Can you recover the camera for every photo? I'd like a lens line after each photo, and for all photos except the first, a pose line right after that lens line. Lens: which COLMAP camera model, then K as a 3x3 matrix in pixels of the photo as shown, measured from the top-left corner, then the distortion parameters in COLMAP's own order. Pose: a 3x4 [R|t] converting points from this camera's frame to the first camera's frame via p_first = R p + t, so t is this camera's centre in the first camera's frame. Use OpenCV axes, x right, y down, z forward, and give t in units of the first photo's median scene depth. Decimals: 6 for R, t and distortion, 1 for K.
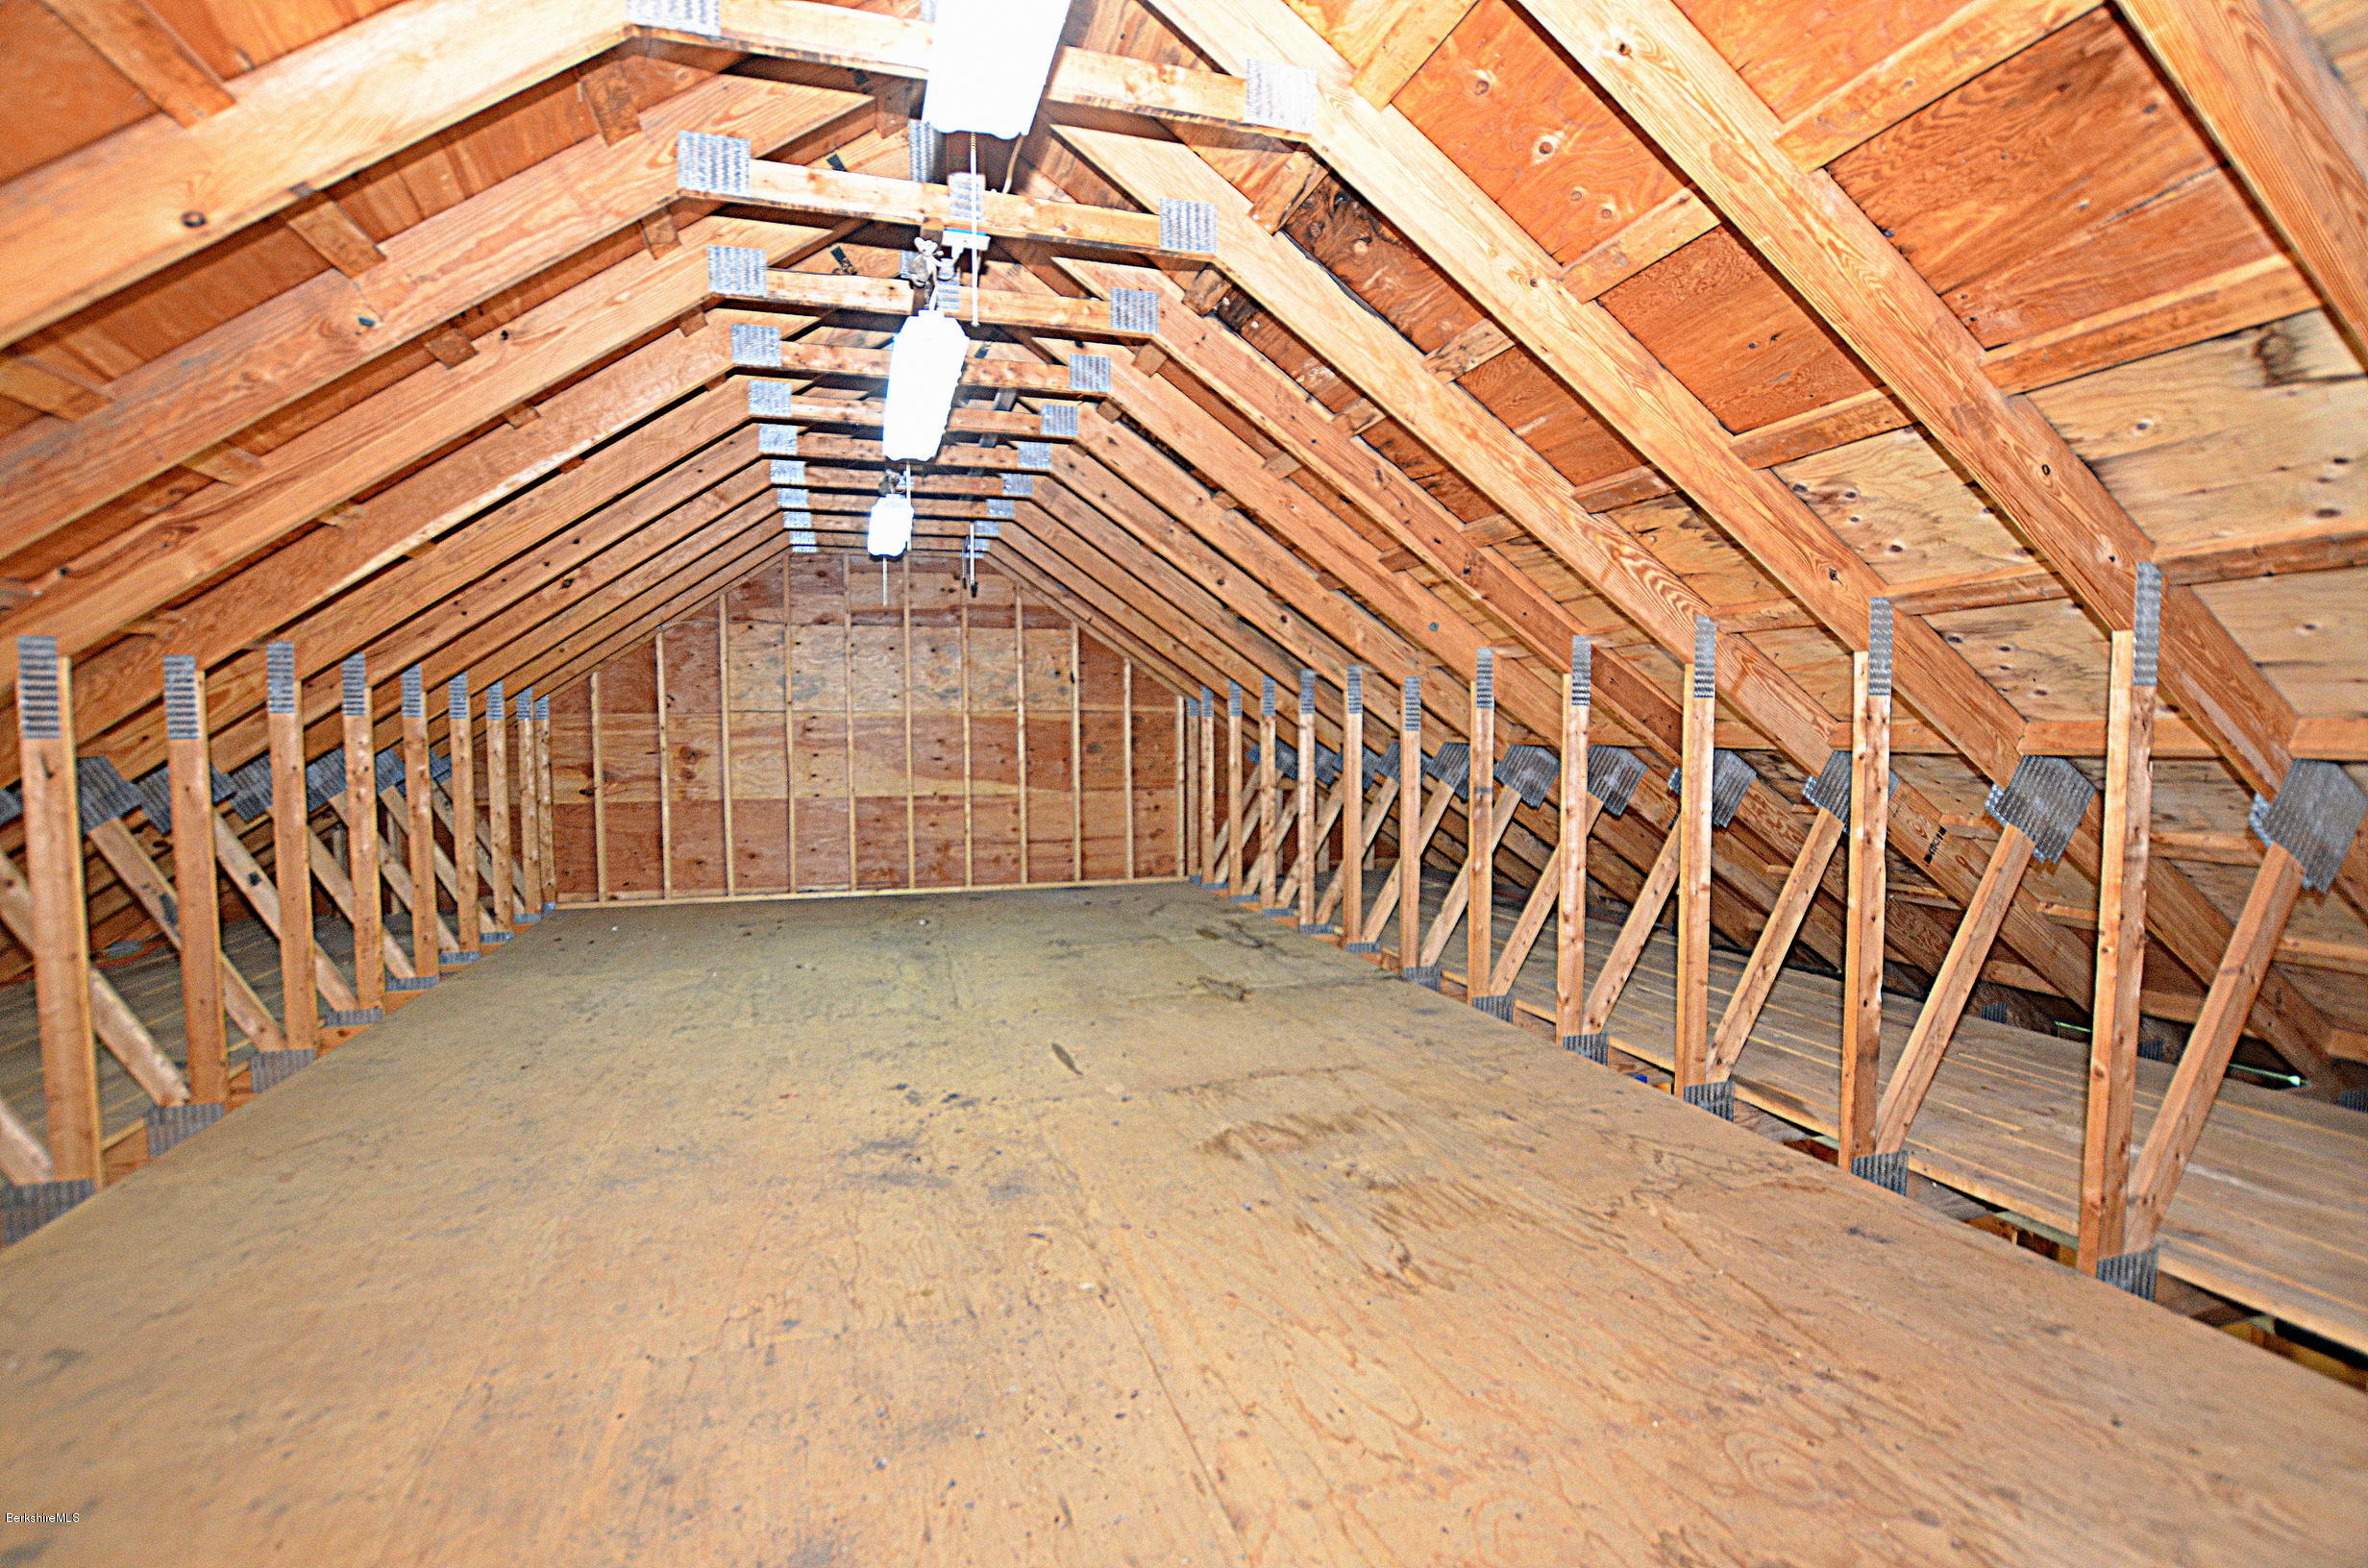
lens RADIAL K [[1043.5, 0, 1180.8], [0, 1043.5, 787.4], [0, 0, 1]] dist [-0.025480, 0.000142]
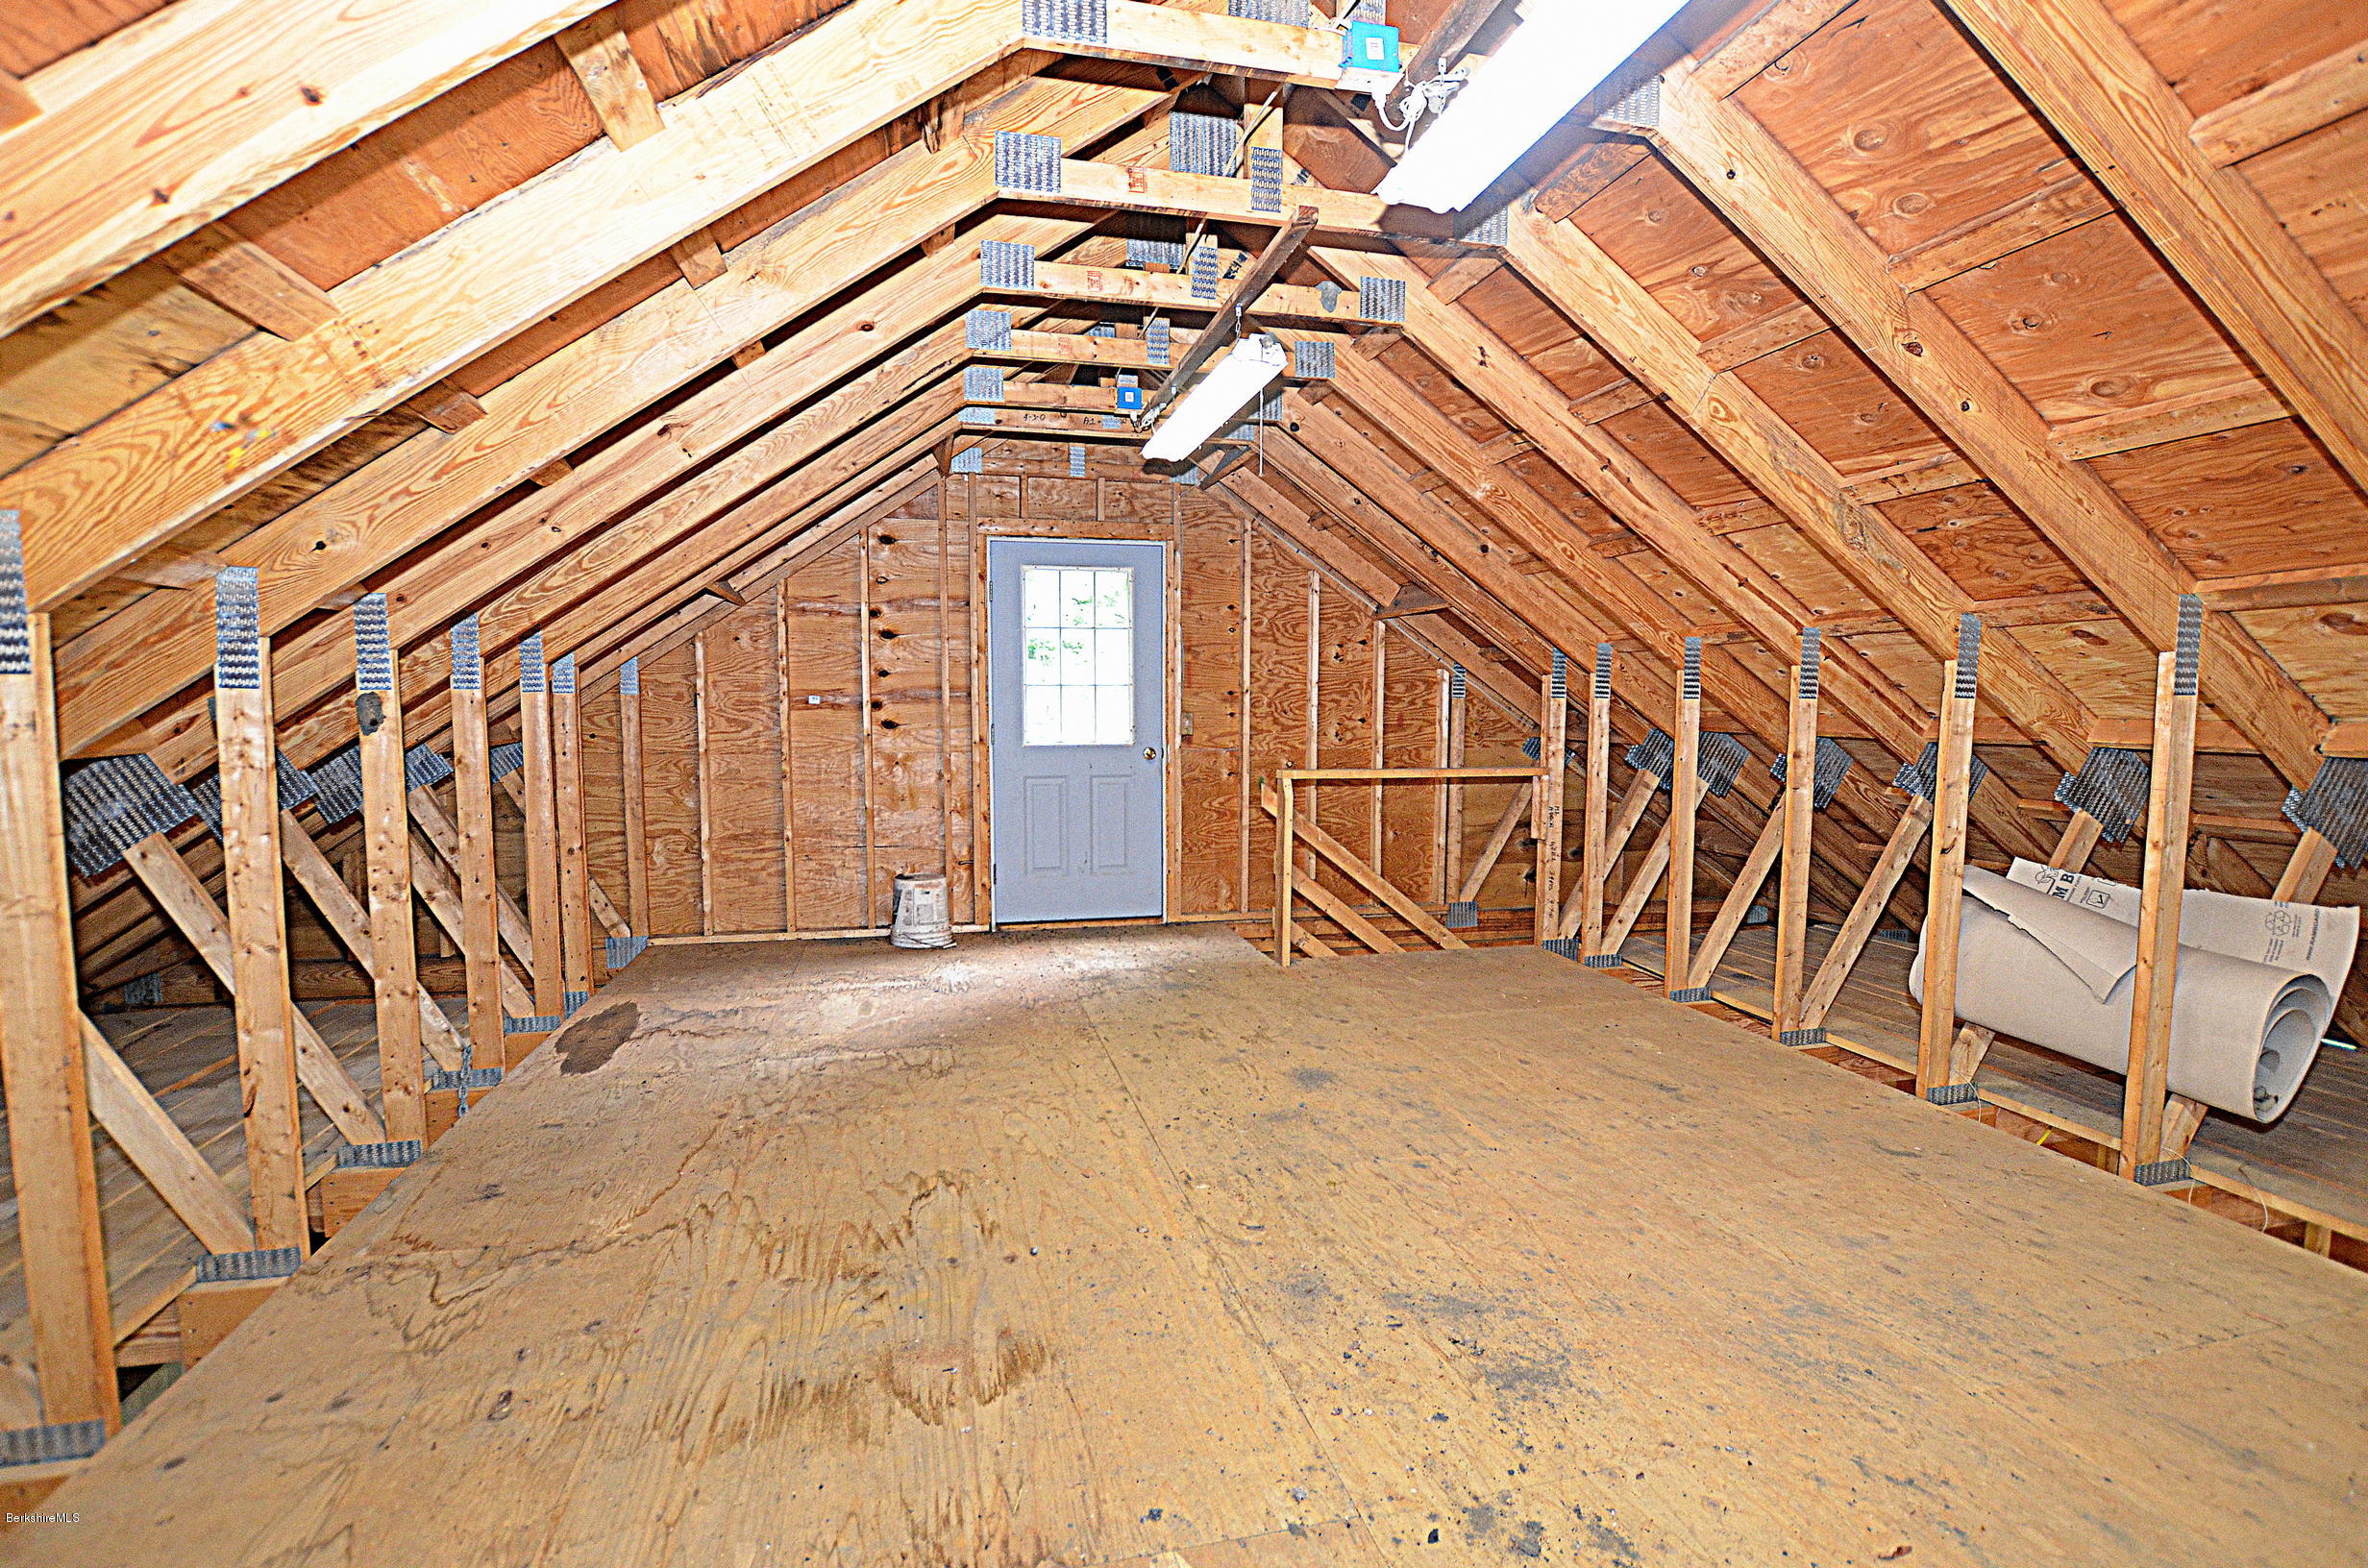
lens RADIAL K [[1043.5, 0, 1179.6], [0, 1043.5, 787.4], [0, 0, 1]] dist [-0.025480, 0.000142]
pose [[-0.997739, -0.003074, 0.067135, -0.128745], [0.005956, 0.990979, 0.133887, -0.127027], [-0.066941, 0.133984, -0.988720, 1.902324]]
